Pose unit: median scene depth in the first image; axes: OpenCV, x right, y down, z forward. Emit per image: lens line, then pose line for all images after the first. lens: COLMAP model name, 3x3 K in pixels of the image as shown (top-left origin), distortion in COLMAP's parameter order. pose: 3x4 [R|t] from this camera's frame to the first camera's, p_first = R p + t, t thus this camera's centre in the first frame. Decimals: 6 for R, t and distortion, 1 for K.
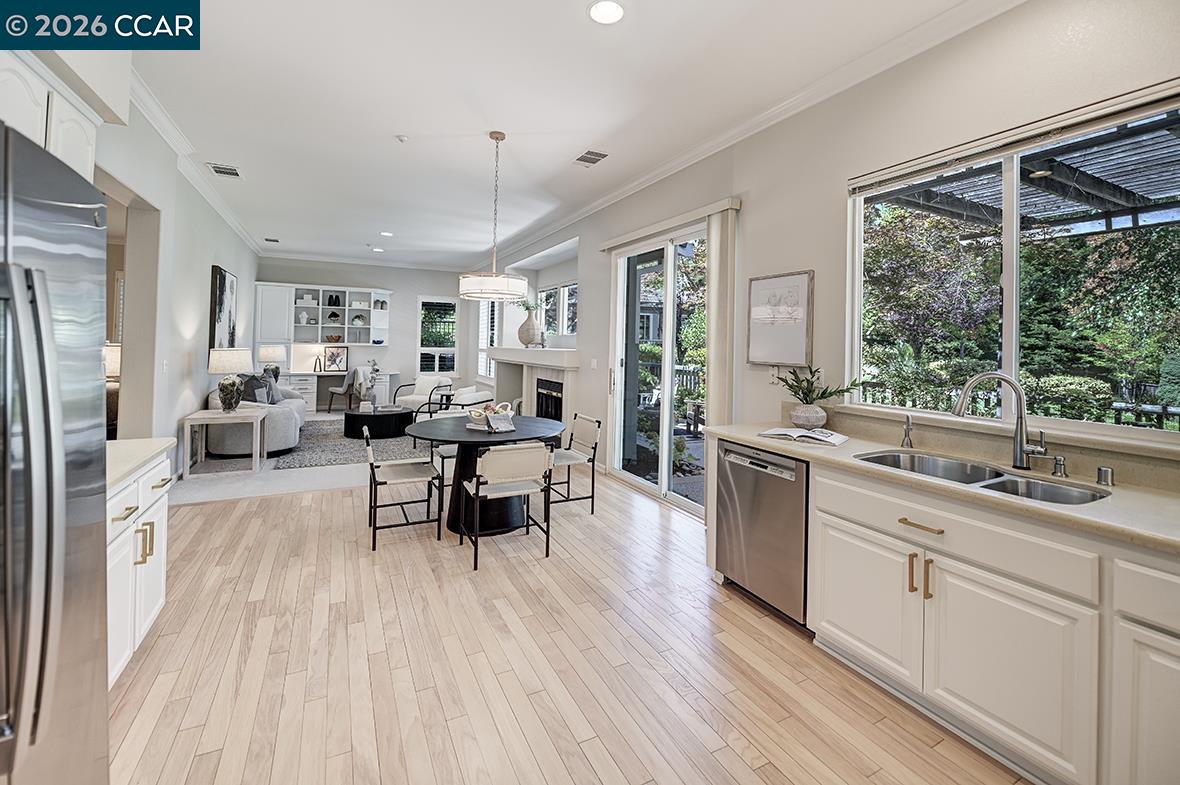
lens RADIAL K [[463.2, 0, 607.6], [0, 463.2, 343.3], [0, 0, 1]] dist [-0.000410, 0.000527]
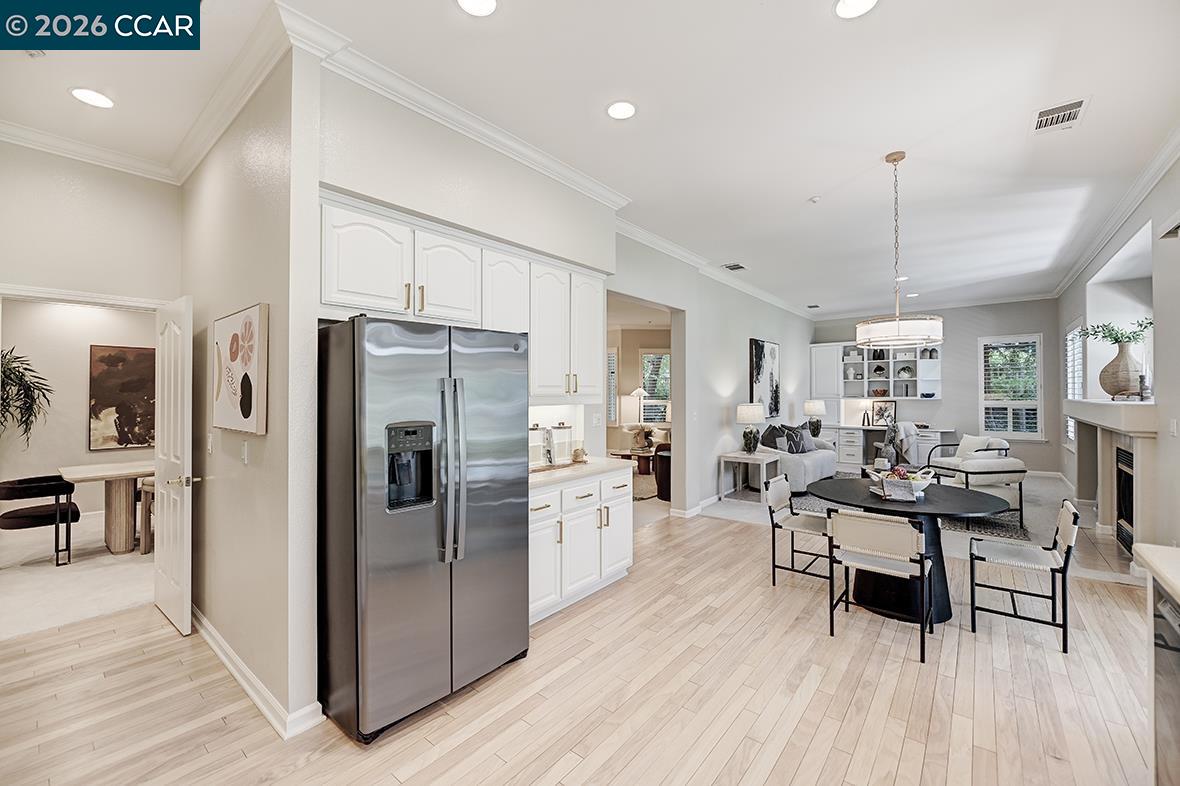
lens RADIAL K [[498.1, 0, 617.8], [0, 498.1, 397.1], [0, 0, 1]] dist [-0.003010, -0.000723]
pose [[0.423516, -0.016313, -0.905742, 0.517800], [0.017859, 0.999794, -0.009656, -0.002074], [0.905712, -0.012086, 0.423721, 0.189079]]
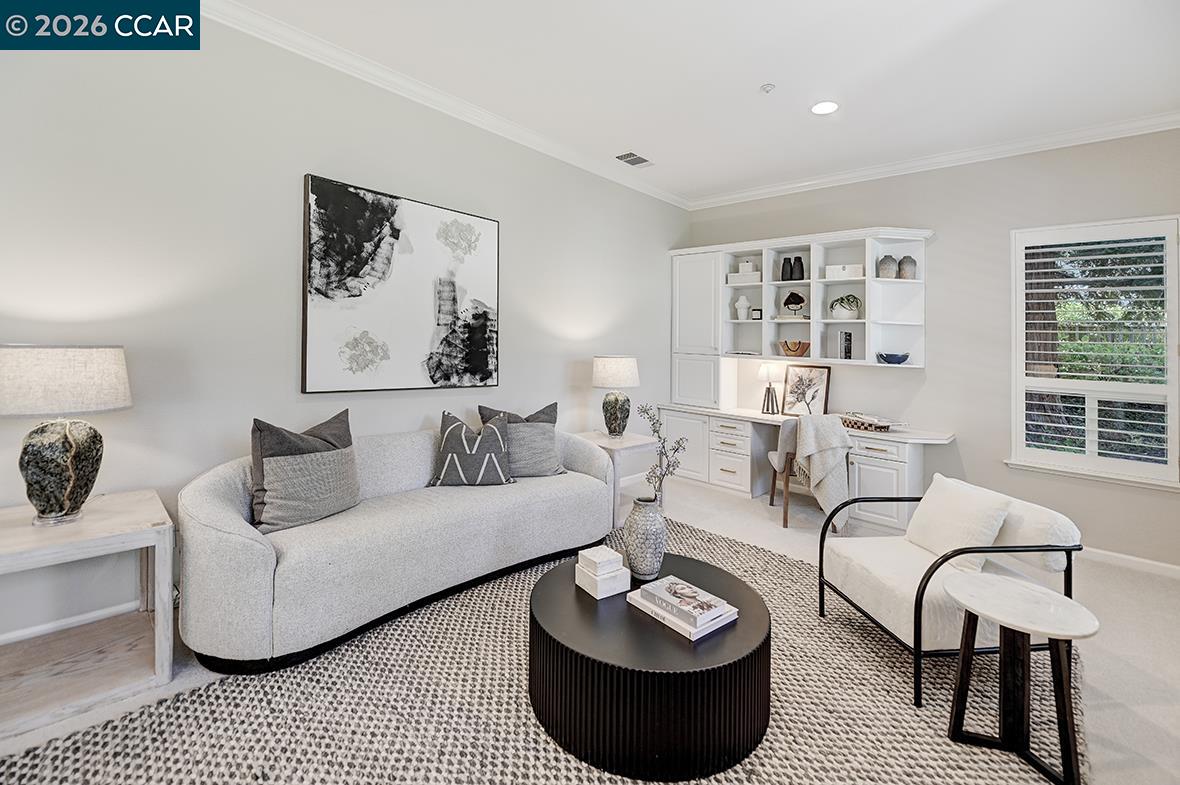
lens RADIAL K [[533.2, 0, 564.7], [0, 533.2, 321.9], [0, 0, 1]] dist [0.001081, 0.000389]
pose [[0.313507, -0.042278, -0.948644, -0.559811], [-0.036185, 0.997751, -0.056425, 0.010485], [0.948896, 0.052016, 0.311272, 2.384791]]
